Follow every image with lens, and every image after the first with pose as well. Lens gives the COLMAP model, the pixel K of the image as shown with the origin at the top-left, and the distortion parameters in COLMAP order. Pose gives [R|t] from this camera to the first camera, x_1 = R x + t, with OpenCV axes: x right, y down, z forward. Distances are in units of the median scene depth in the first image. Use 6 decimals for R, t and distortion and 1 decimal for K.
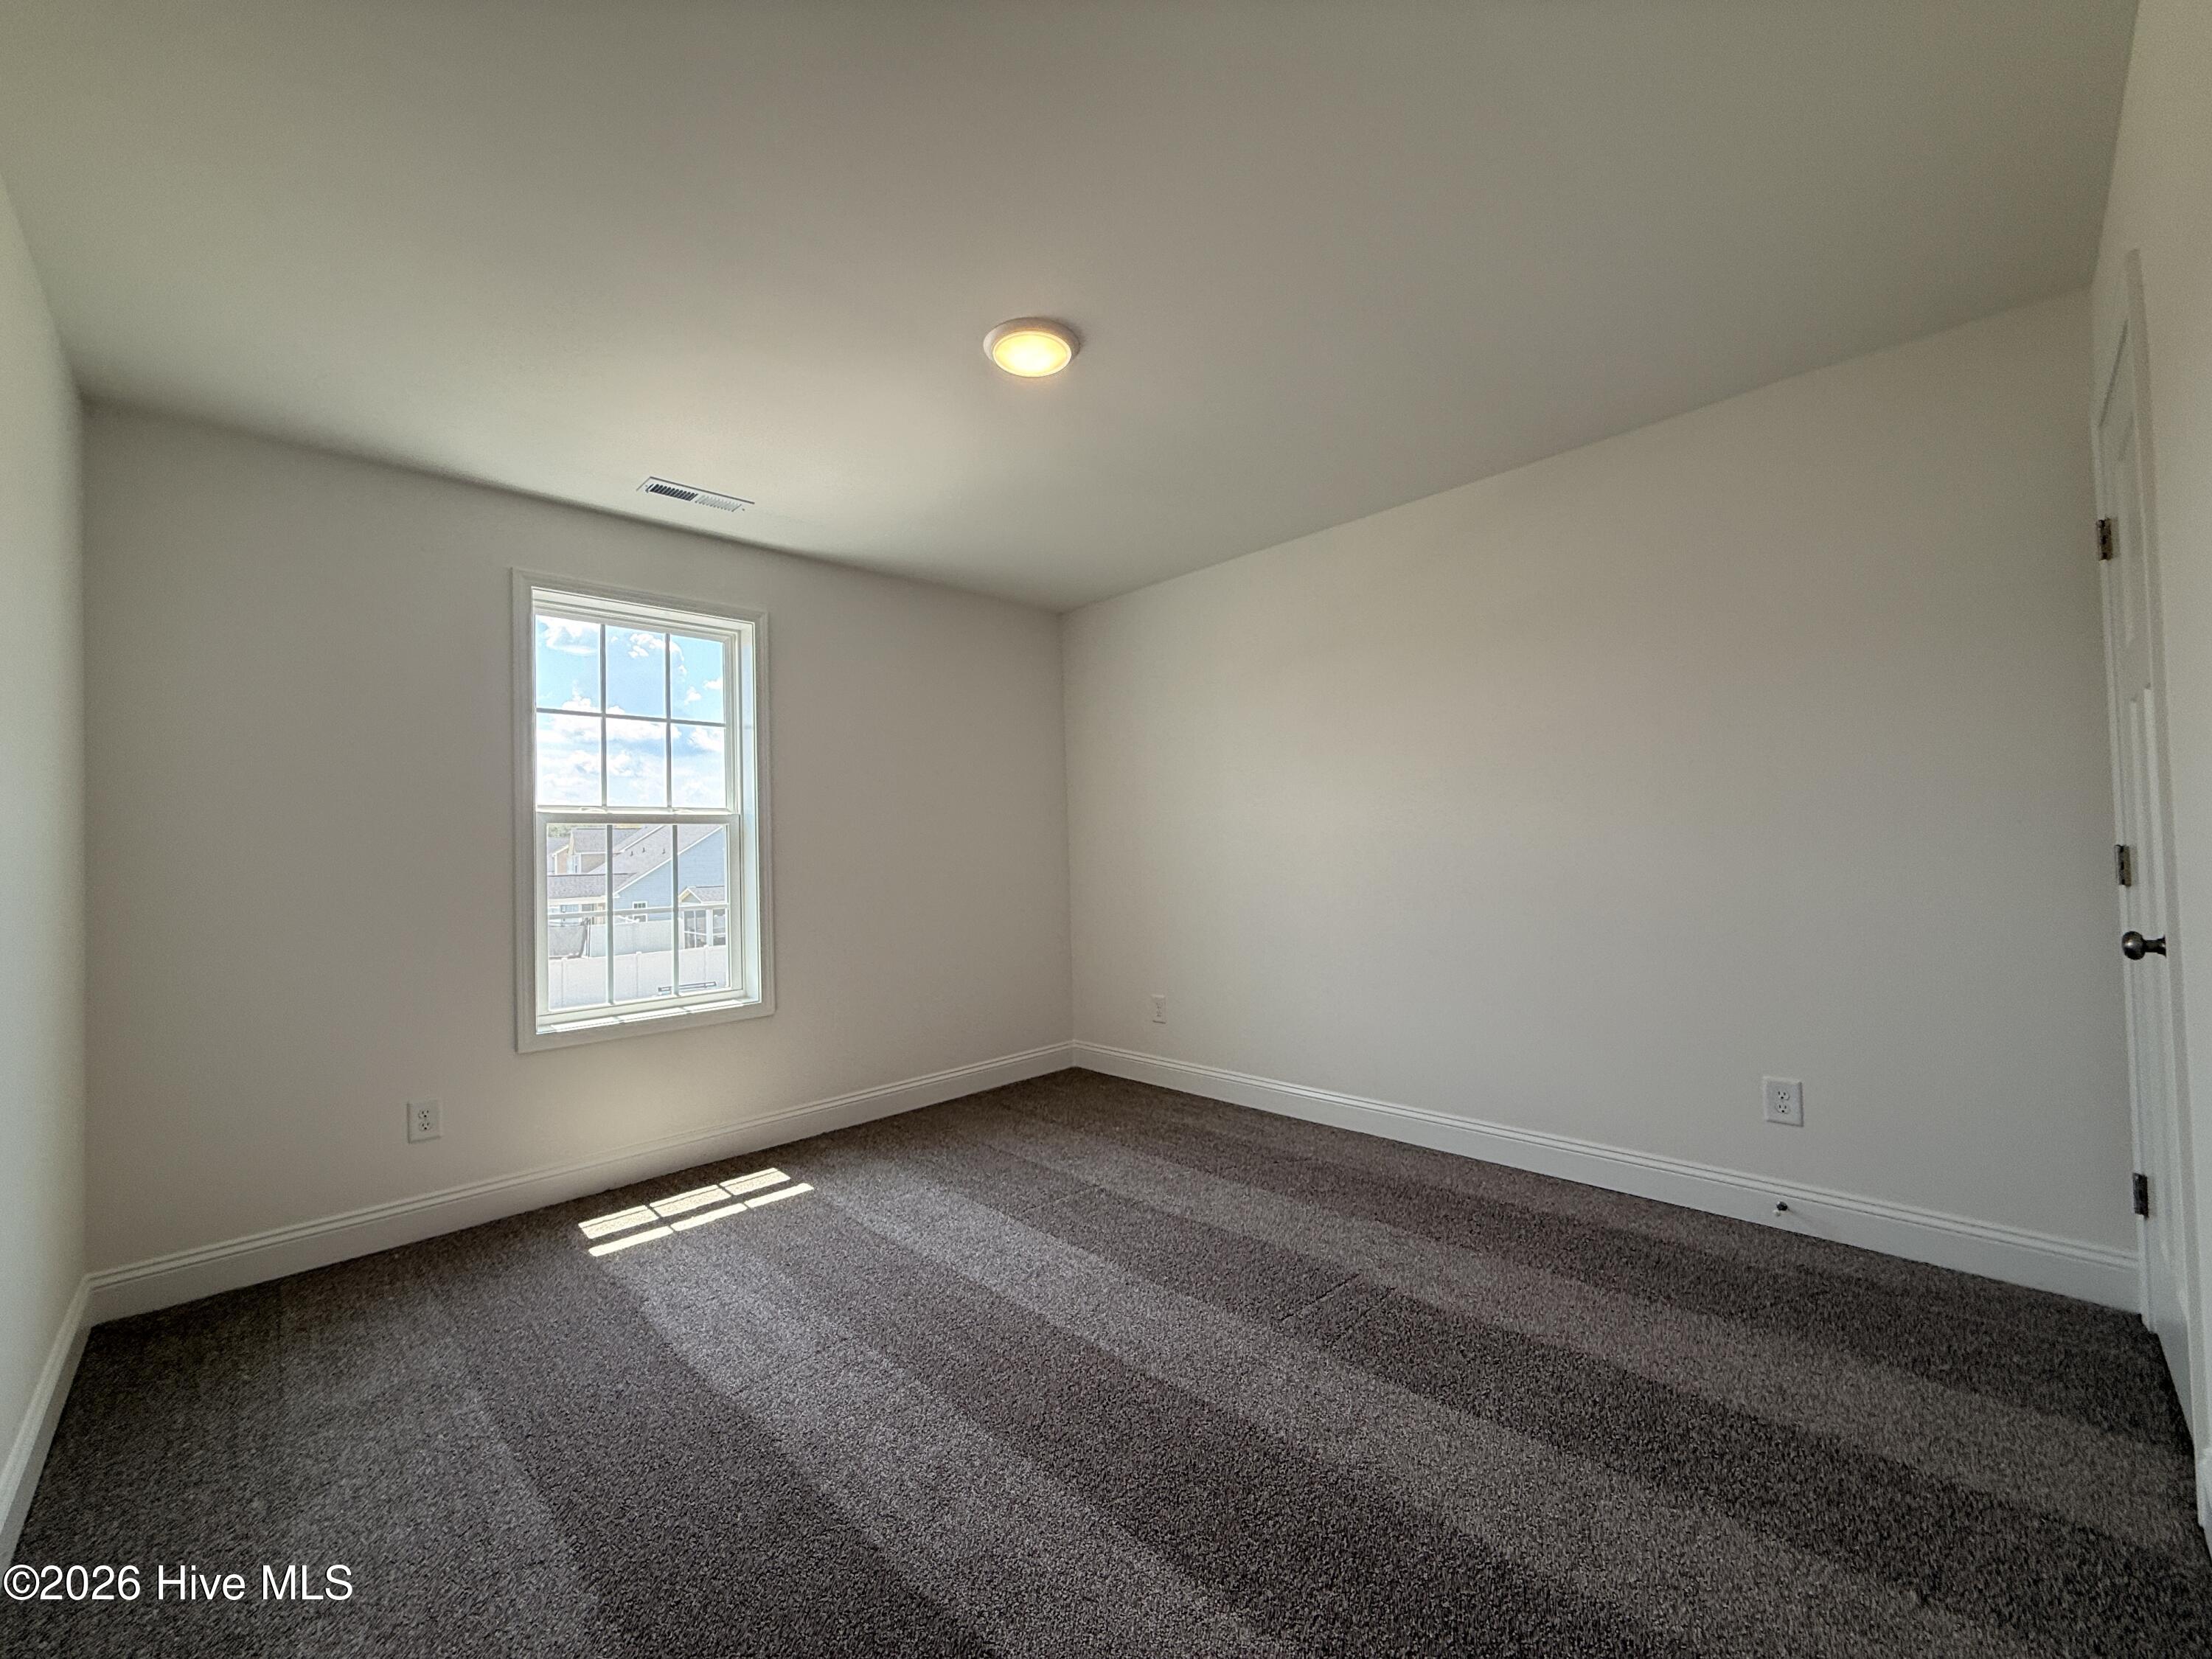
lens RADIAL K [[877.4, 0, 1097.5], [0, 877.4, 829.1], [0, 0, 1]] dist [-0.000515, -0.000072]
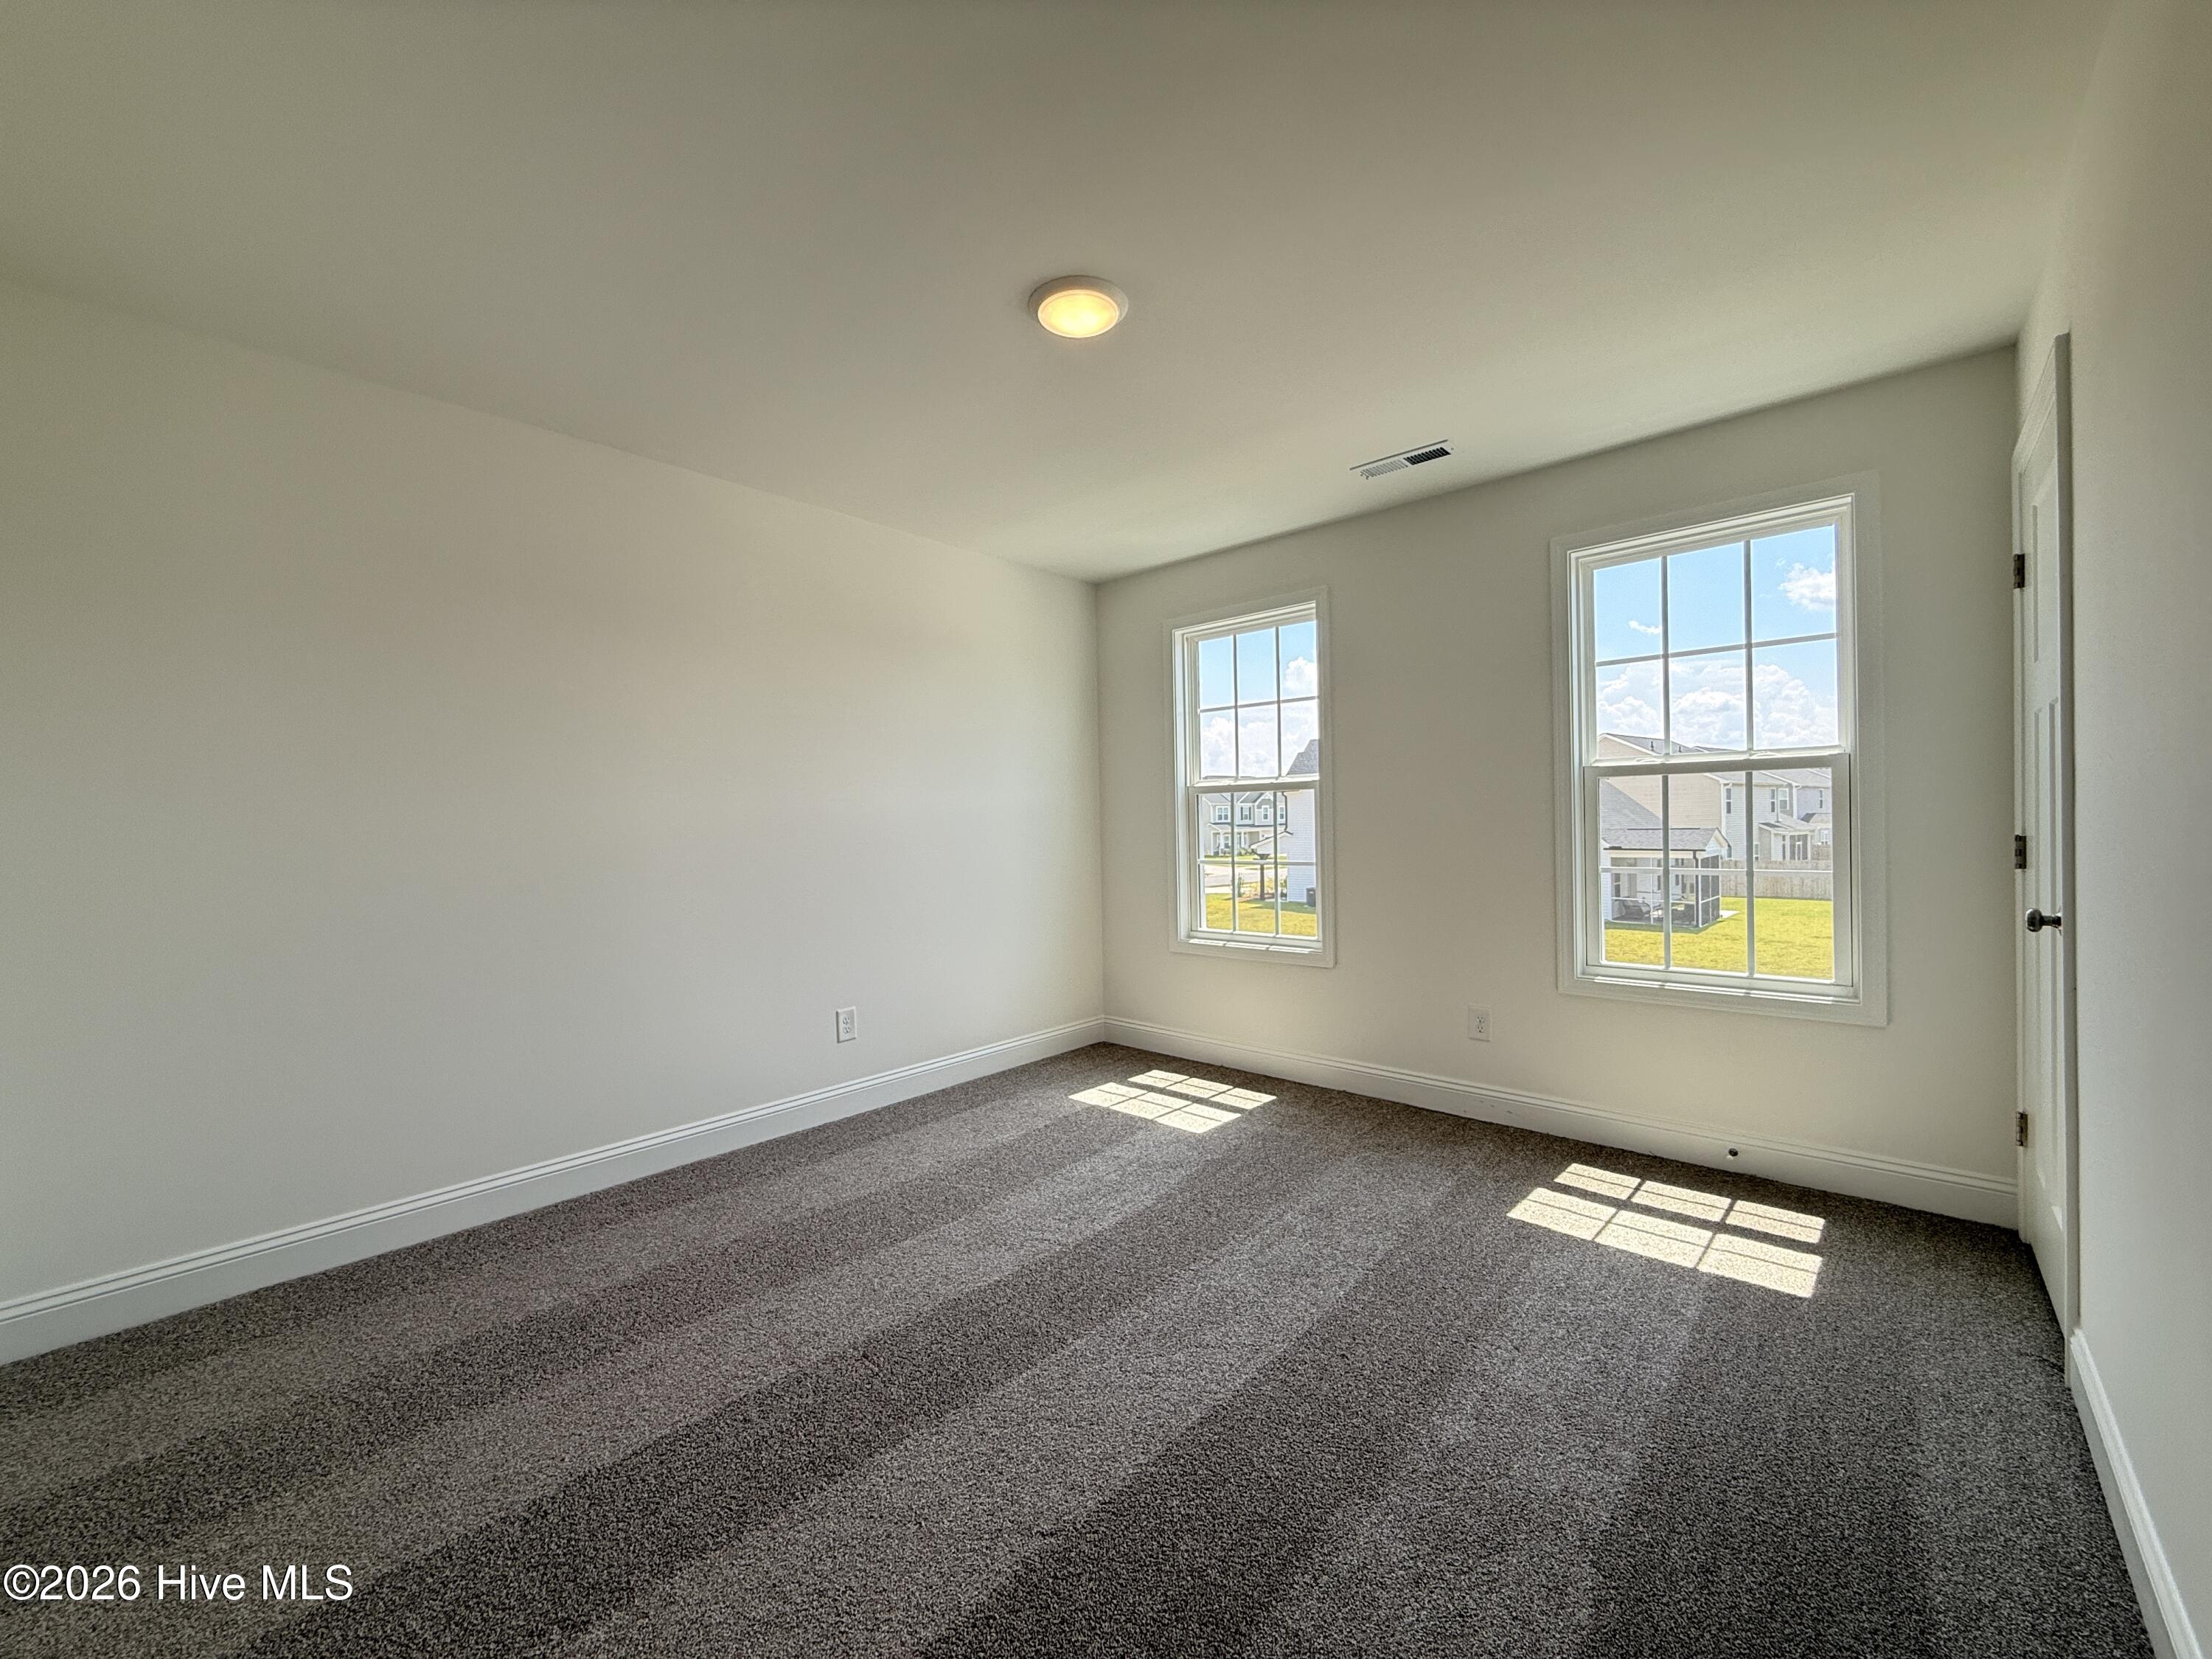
lens RADIAL K [[877.4, 0, 1097.5], [0, 877.4, 829.1], [0, 0, 1]] dist [-0.000515, -0.000072]
pose [[0.073234, 0.029114, -0.996890, 0.326200], [0.036680, 0.998819, 0.031865, 0.000905], [0.996640, -0.038900, 0.072079, 0.321499]]
